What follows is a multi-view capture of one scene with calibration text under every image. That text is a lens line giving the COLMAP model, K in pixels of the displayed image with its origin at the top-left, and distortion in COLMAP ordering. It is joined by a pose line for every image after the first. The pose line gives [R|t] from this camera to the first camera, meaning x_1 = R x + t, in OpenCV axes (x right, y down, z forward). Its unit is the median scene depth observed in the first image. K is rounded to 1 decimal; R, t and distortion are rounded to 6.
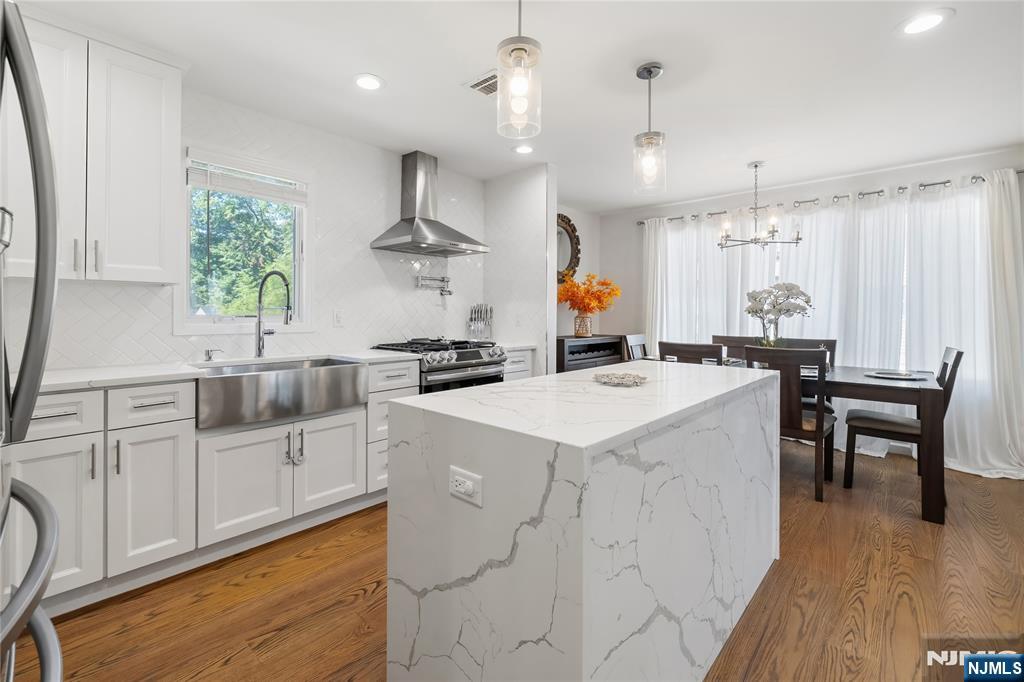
lens RADIAL K [[446.1, 0, 500.4], [0, 446.1, 315.4], [0, 0, 1]] dist [-0.000886, -0.000060]
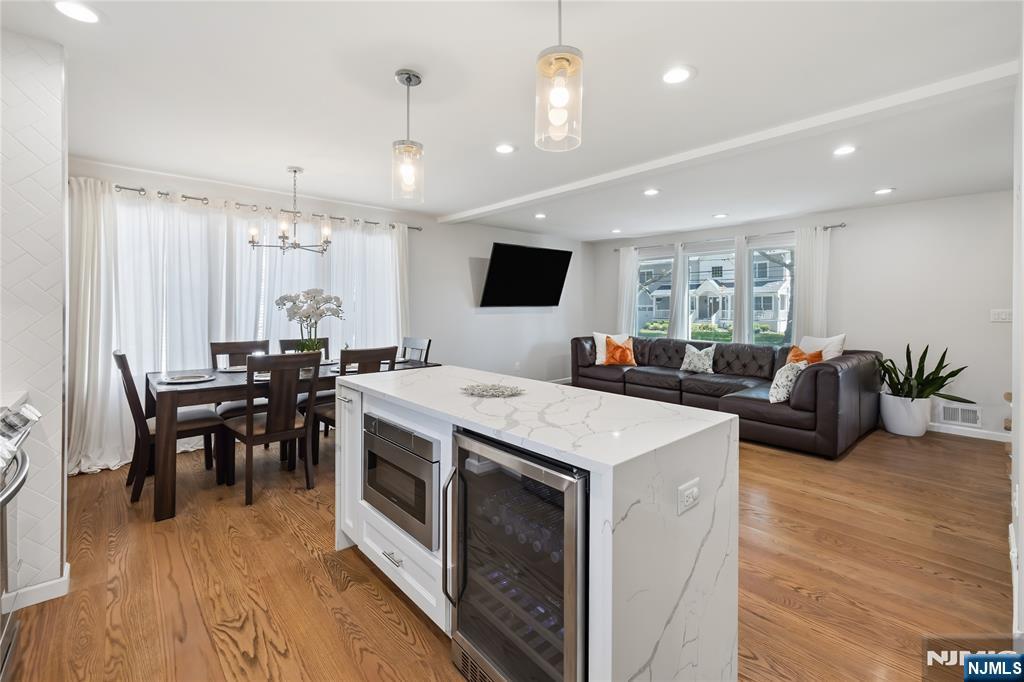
lens RADIAL K [[439.9, 0, 515.4], [0, 439.9, 307.6], [0, 0, 1]] dist [-0.001058, -0.000088]
pose [[0.086141, -0.007467, 0.996255, -0.504977], [0.003634, 0.999968, 0.007181, -0.042927], [-0.996276, 0.003002, 0.086165, 0.551877]]
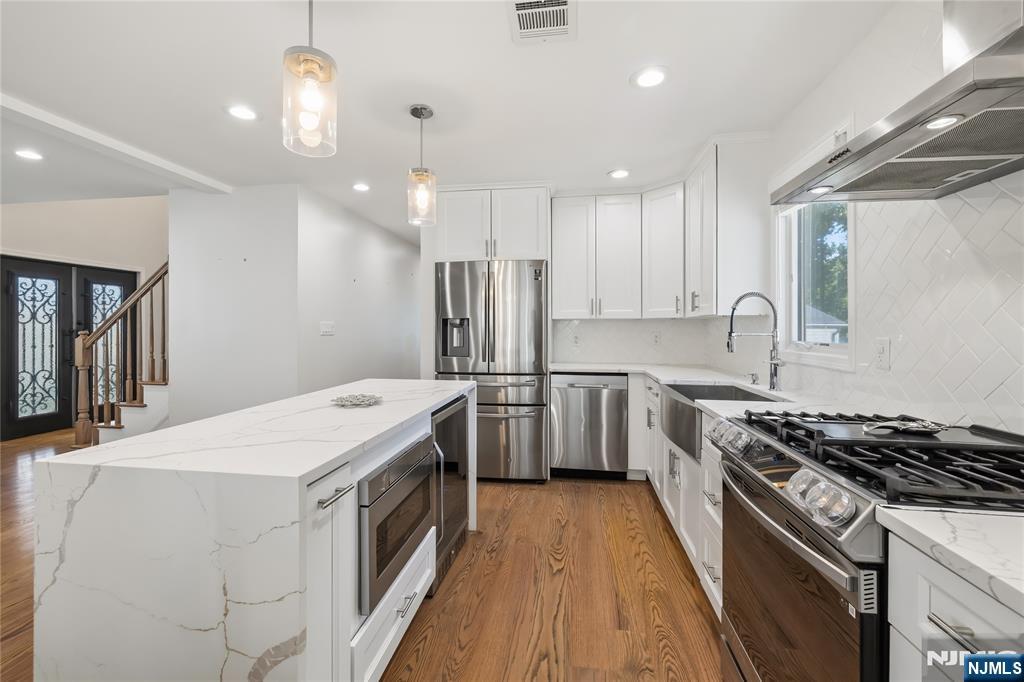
lens RADIAL K [[440.4, 0, 513.9], [0, 440.4, 331.0], [0, 0, 1]] dist [-0.000261, 0.000127]
pose [[-0.820521, -0.003576, -0.571605, 0.368594], [-0.008164, 0.999952, 0.005464, -0.023114], [0.571558, 0.009150, -0.820511, 1.360837]]
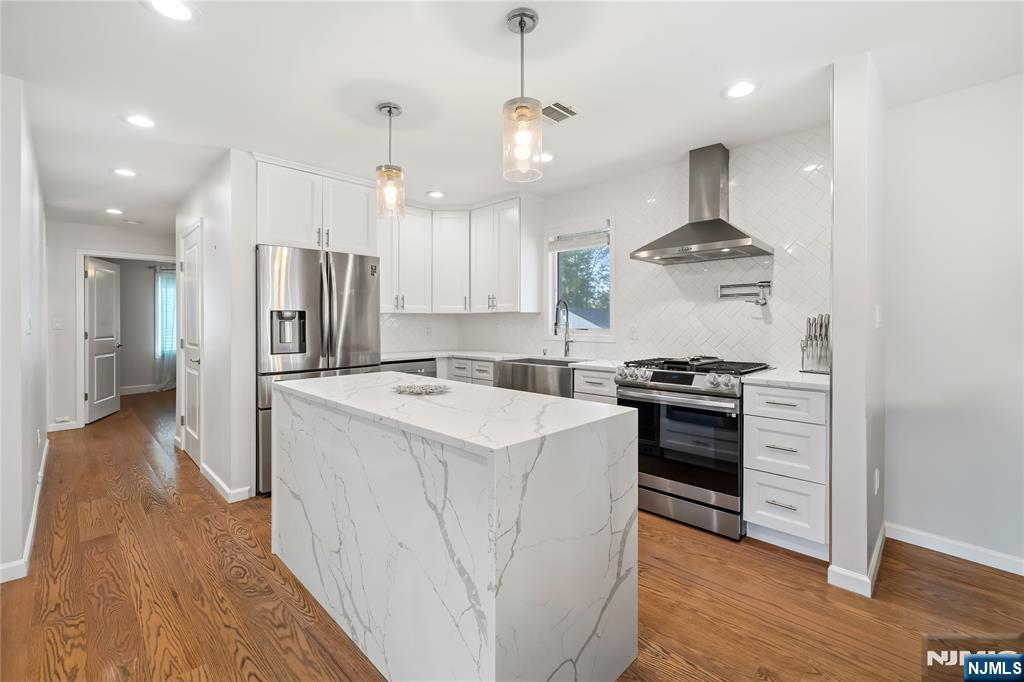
lens RADIAL K [[434.7, 0, 510.9], [0, 434.7, 327.9], [0, 0, 1]] dist [-0.000539, 0.000043]
pose [[-0.027282, 0.009008, -0.999587, 0.893240], [0.000748, 0.999959, 0.008990, -0.016806], [0.999627, -0.000503, -0.027288, 0.819945]]
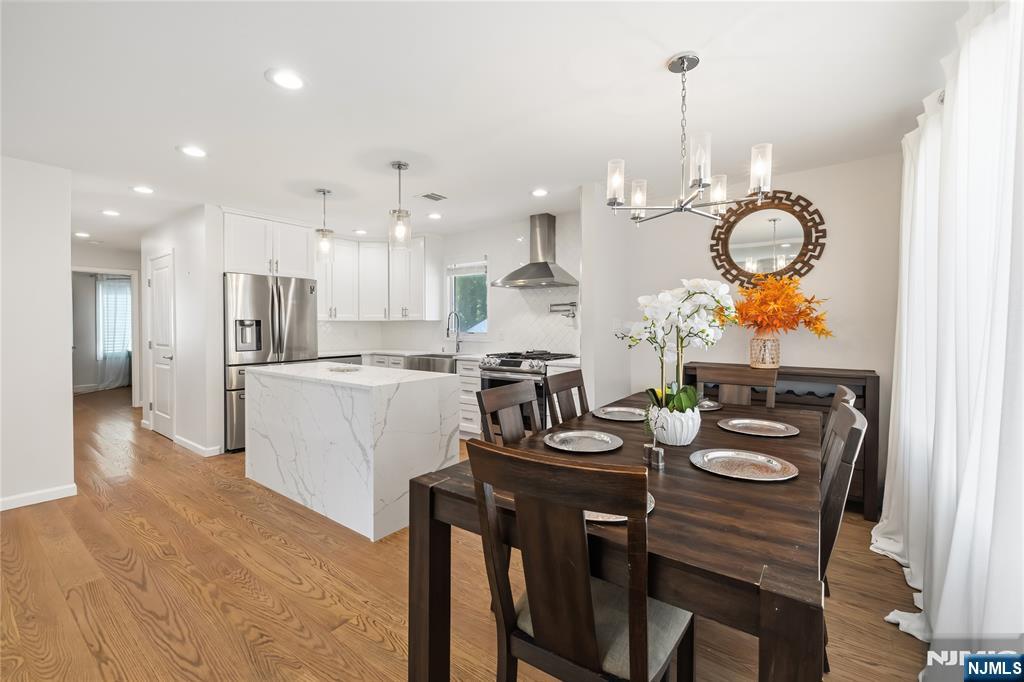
lens RADIAL K [[425.7, 0, 507.9], [0, 425.7, 334.5], [0, 0, 1]] dist [0.001569, 0.000281]
pose [[0.106067, 0.017461, -0.994206, 1.420557], [0.000538, 0.999845, 0.017617, -0.026059], [0.994359, -0.002404, 0.106041, 0.983540]]
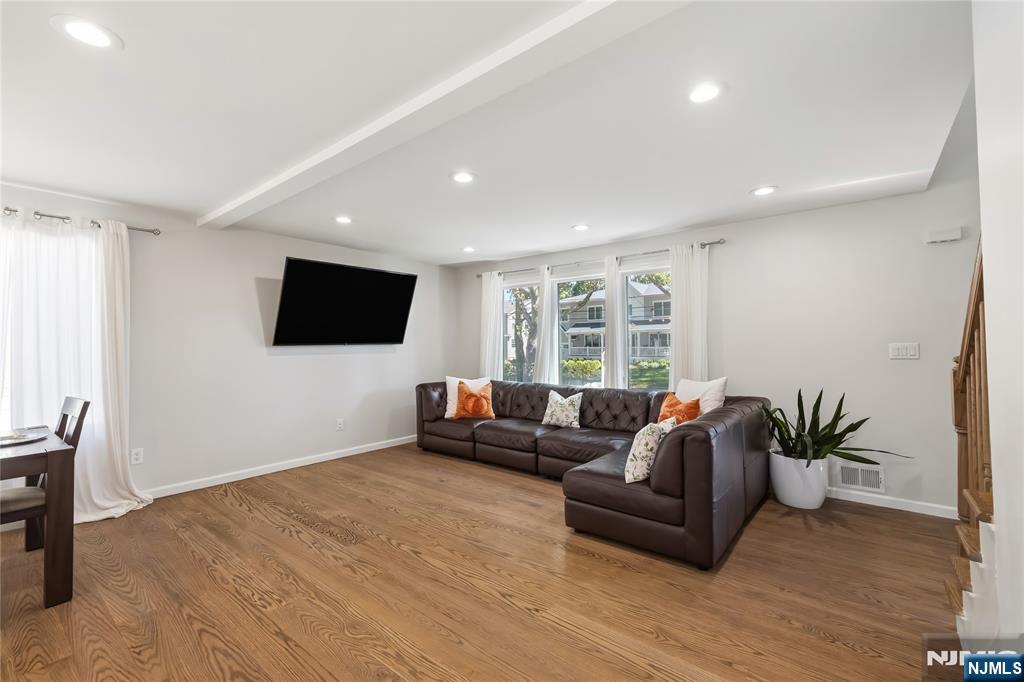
lens RADIAL K [[434.7, 0, 510.9], [0, 434.7, 327.9], [0, 0, 1]] dist [-0.000539, 0.000043]
pose [[-0.071135, 0.033688, 0.996898, 0.041643], [0.011343, 0.999392, -0.032963, -0.034270], [-0.997402, 0.008963, -0.071474, 0.163208]]
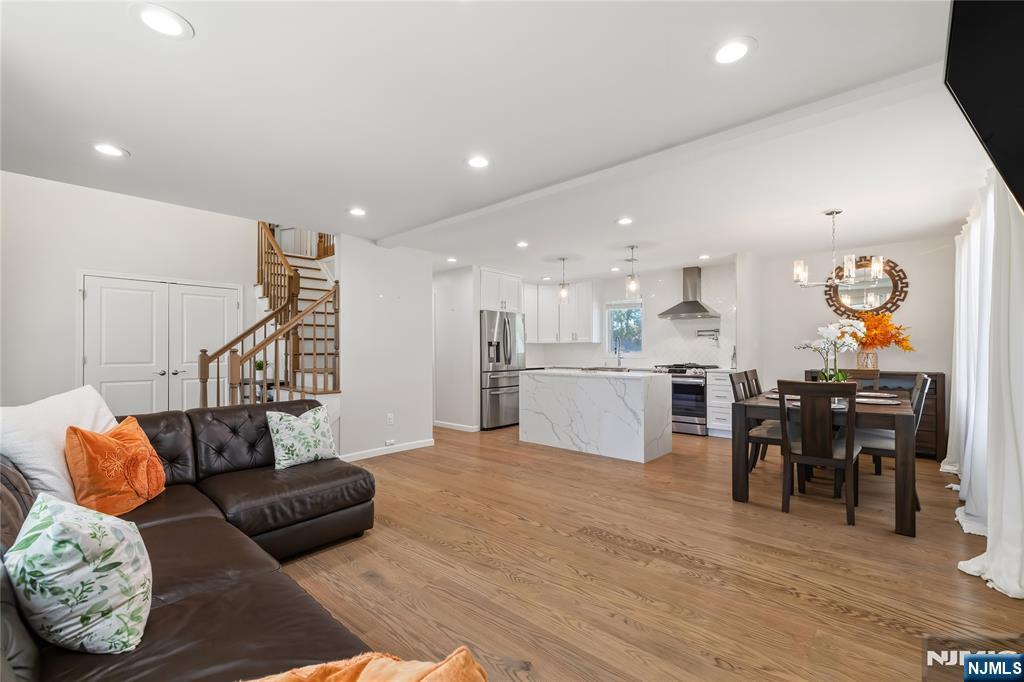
lens RADIAL K [[435.5, 0, 518.5], [0, 435.5, 351.3], [0, 0, 1]] dist [-0.000718, -0.000025]
pose [[0.027422, -0.003363, -0.999618, 2.151310], [-0.000962, 0.999994, -0.003391, 0.008205], [0.999623, 0.001054, 0.027419, 0.267767]]
